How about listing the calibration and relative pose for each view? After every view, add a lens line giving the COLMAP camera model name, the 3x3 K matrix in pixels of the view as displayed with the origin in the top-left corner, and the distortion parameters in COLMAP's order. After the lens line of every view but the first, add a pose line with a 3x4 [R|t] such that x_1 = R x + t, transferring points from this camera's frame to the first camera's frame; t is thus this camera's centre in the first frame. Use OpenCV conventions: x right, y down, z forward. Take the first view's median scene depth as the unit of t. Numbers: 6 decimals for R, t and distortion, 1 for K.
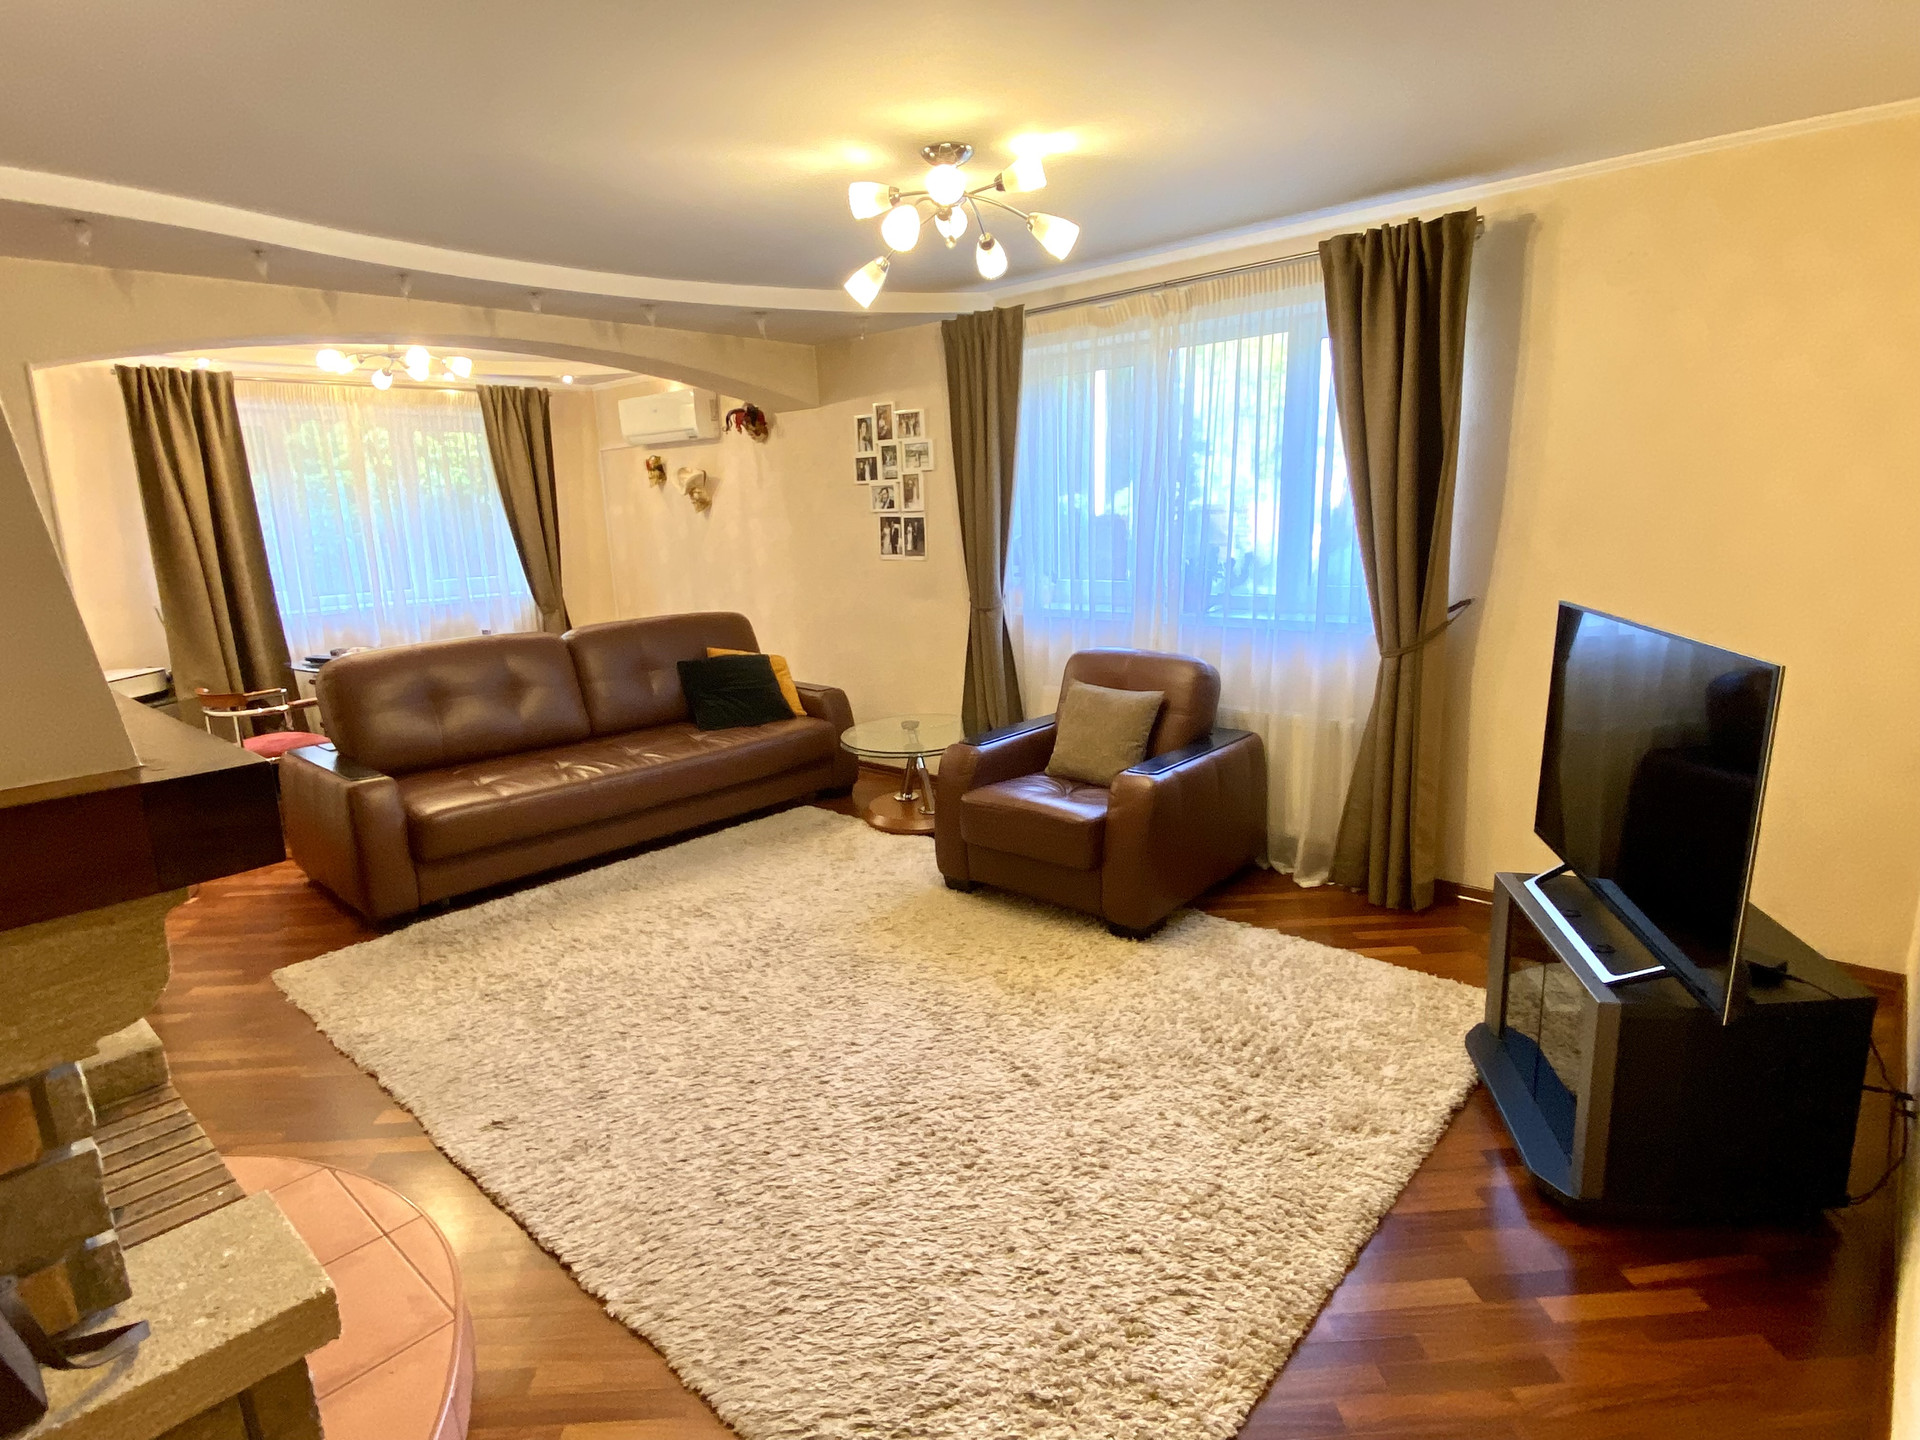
lens RADIAL K [[1022.2, 0, 959.5], [0, 1022.2, 722.9], [0, 0, 1]] dist [0.001306, -0.004719]
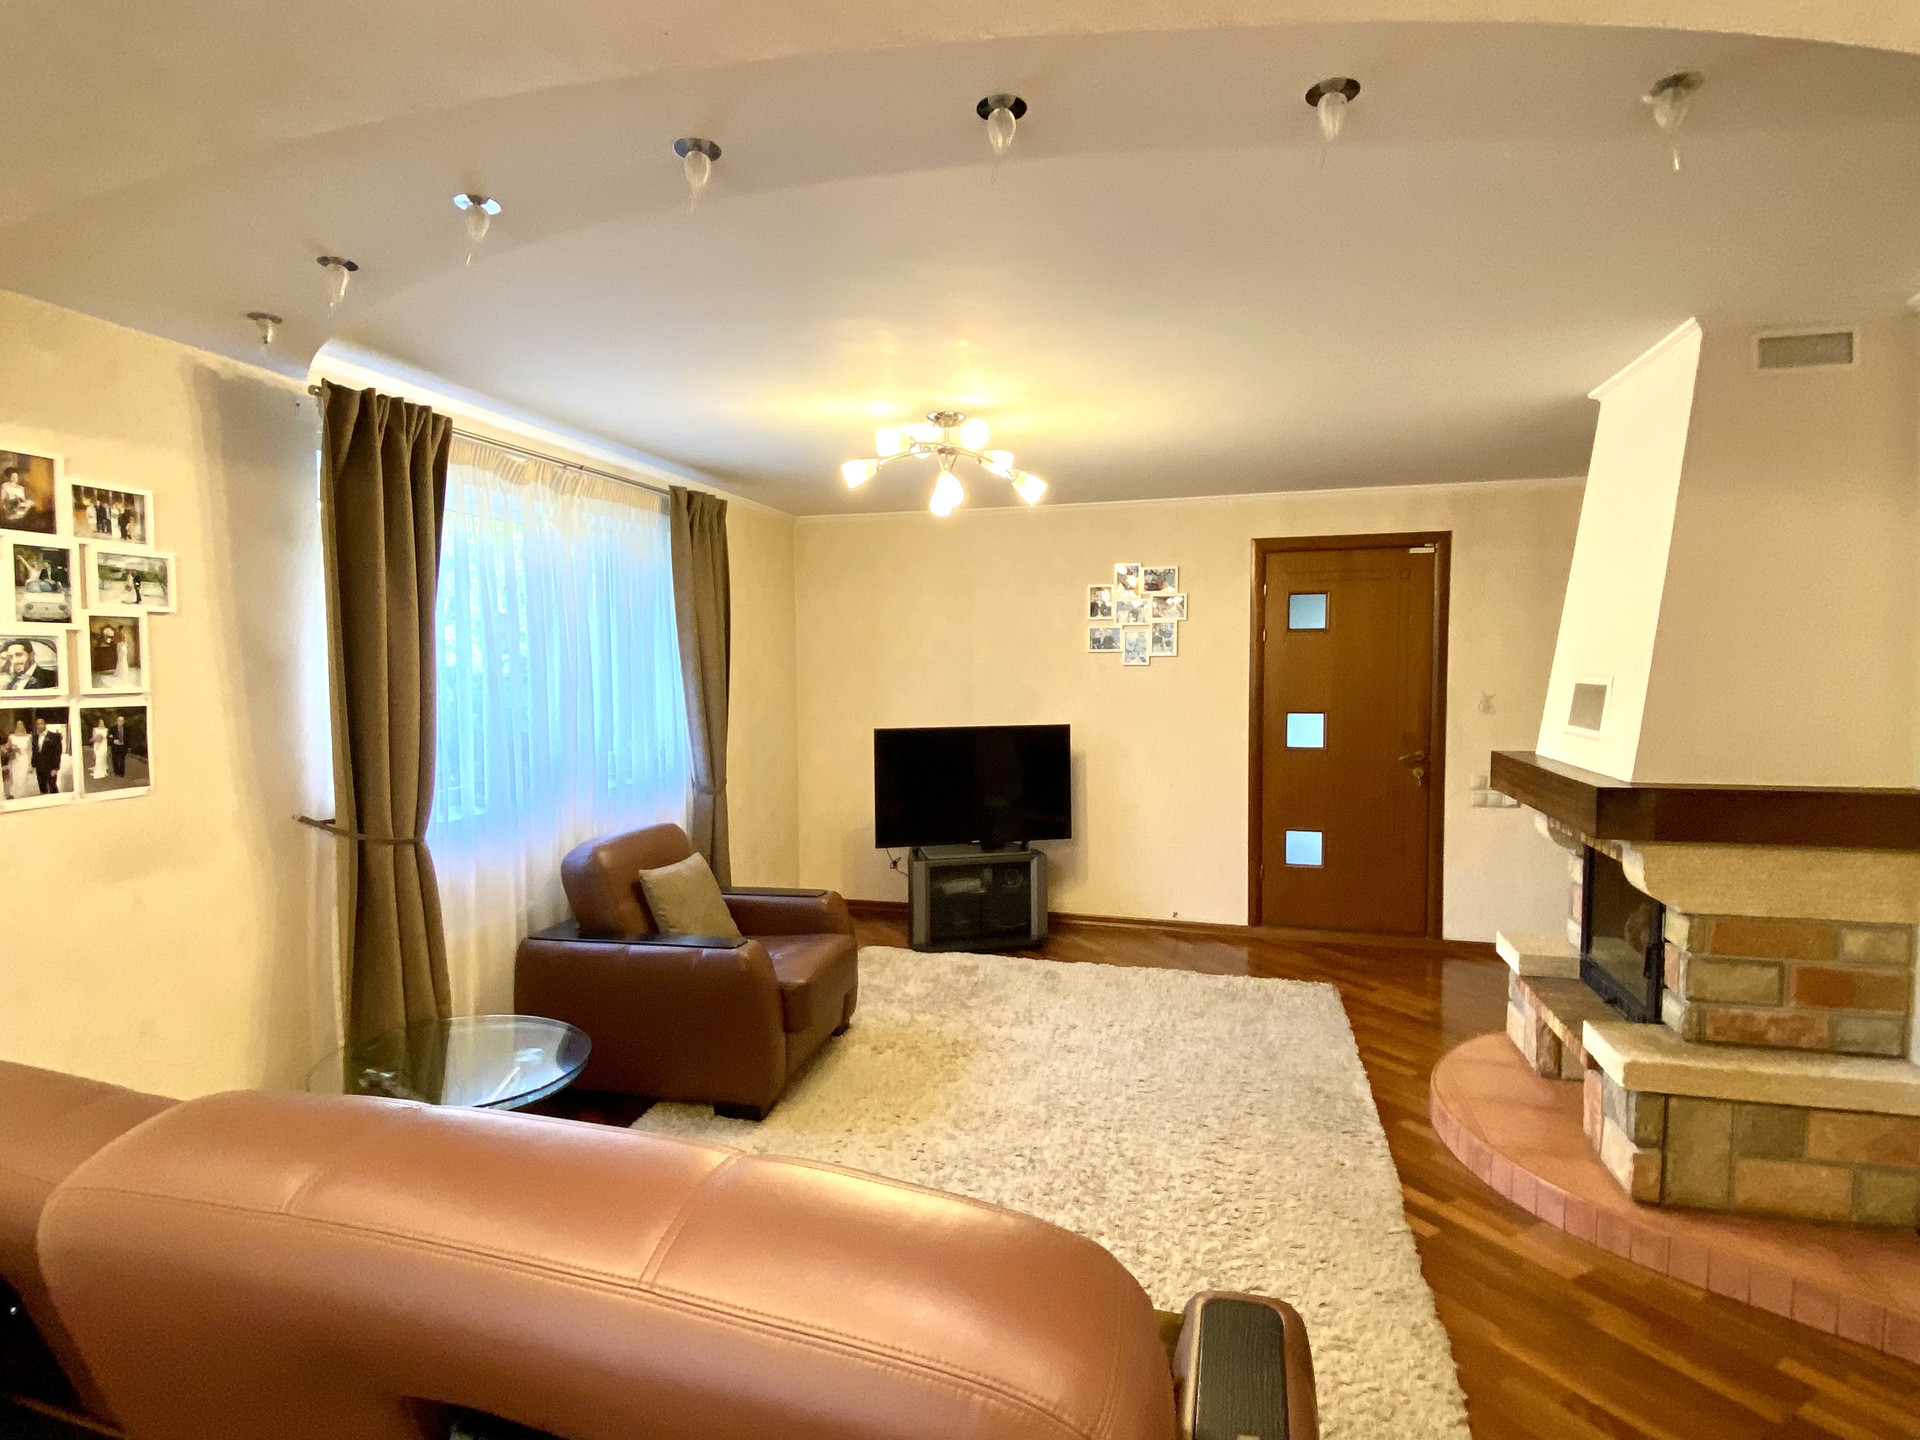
lens RADIAL K [[1022.2, 0, 962.9], [0, 1022.2, 722.4], [0, 0, 1]] dist [0.001306, -0.004719]
pose [[-0.446871, -0.015020, 0.894472, -0.632061], [0.206720, 0.971065, 0.119582, -0.170203], [-0.870387, 0.238343, -0.430836, 0.866321]]
